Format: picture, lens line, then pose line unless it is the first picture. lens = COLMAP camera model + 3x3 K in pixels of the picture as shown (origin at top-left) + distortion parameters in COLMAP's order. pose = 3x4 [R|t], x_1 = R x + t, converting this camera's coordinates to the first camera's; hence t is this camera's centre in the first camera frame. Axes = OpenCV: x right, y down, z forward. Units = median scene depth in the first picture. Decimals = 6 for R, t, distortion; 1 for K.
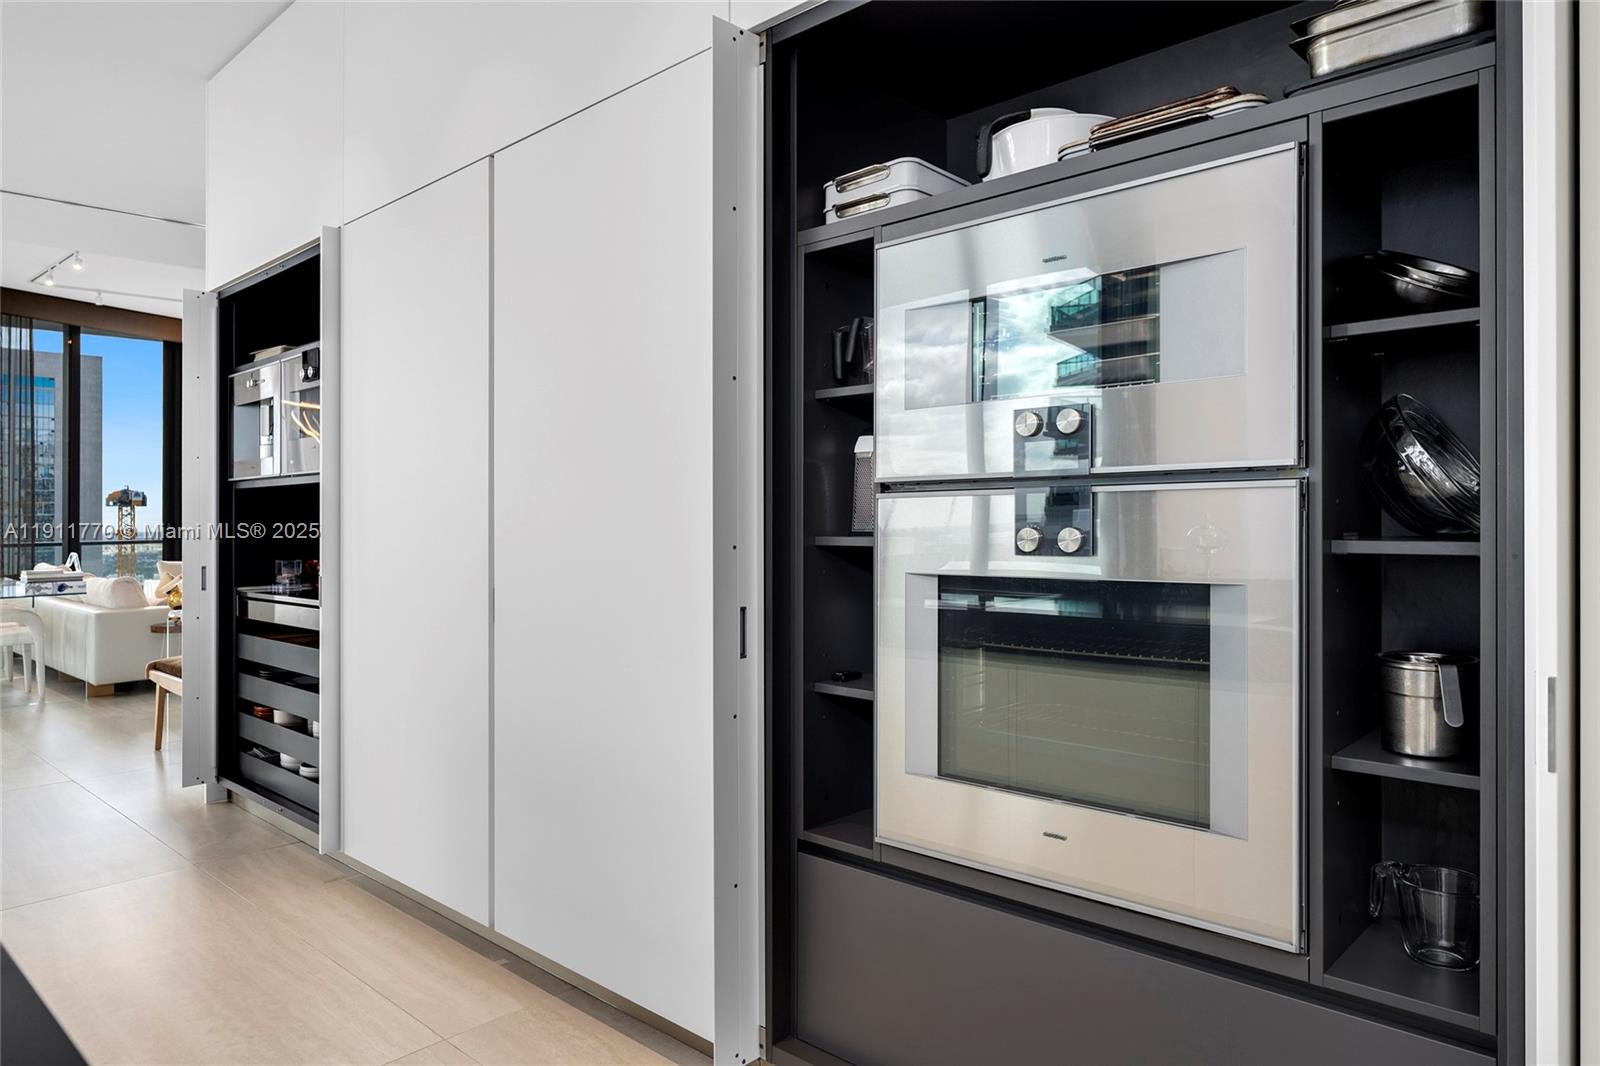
lens RADIAL K [[1028.7, 0, 802.2], [0, 1028.7, 516.9], [0, 0, 1]] dist [0.007445, 0.001884]
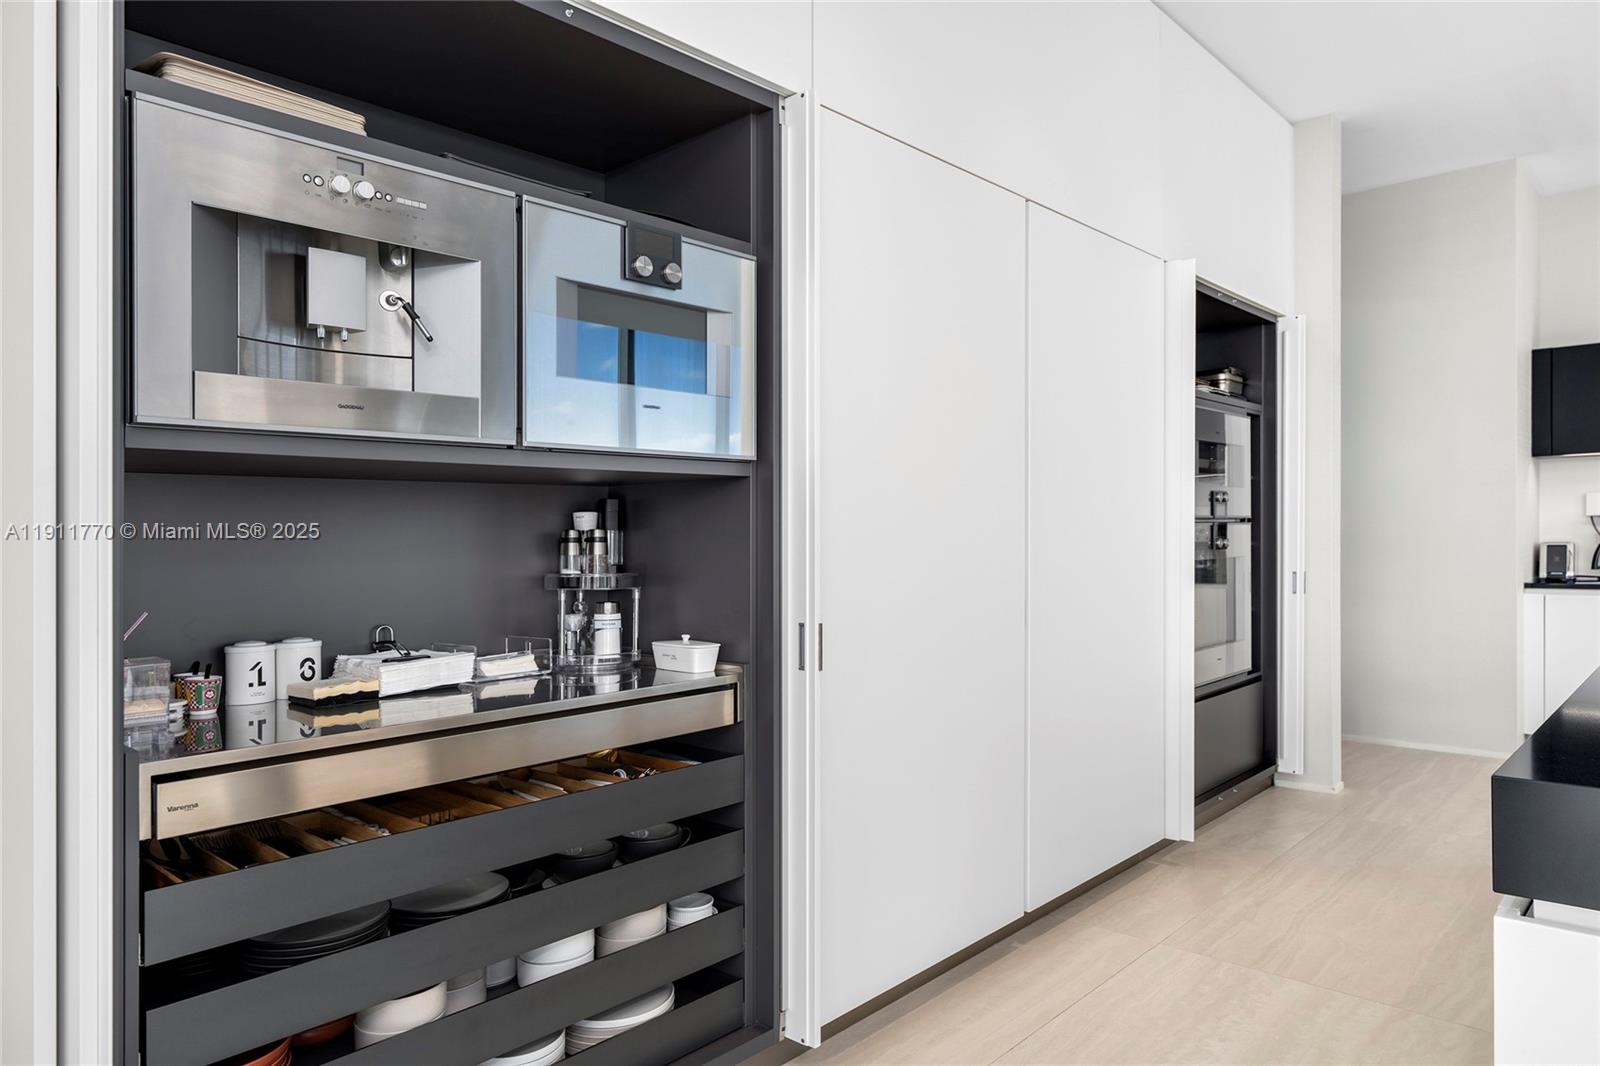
lens RADIAL K [[1028.7, 0, 803.5], [0, 1028.7, 538.9], [0, 0, 1]] dist [0.007445, 0.001884]
pose [[-0.020662, 0.009654, 0.999740, -1.468588], [0.008146, 0.999922, -0.009488, 0.019009], [-0.999753, 0.007948, -0.020739, 1.336820]]
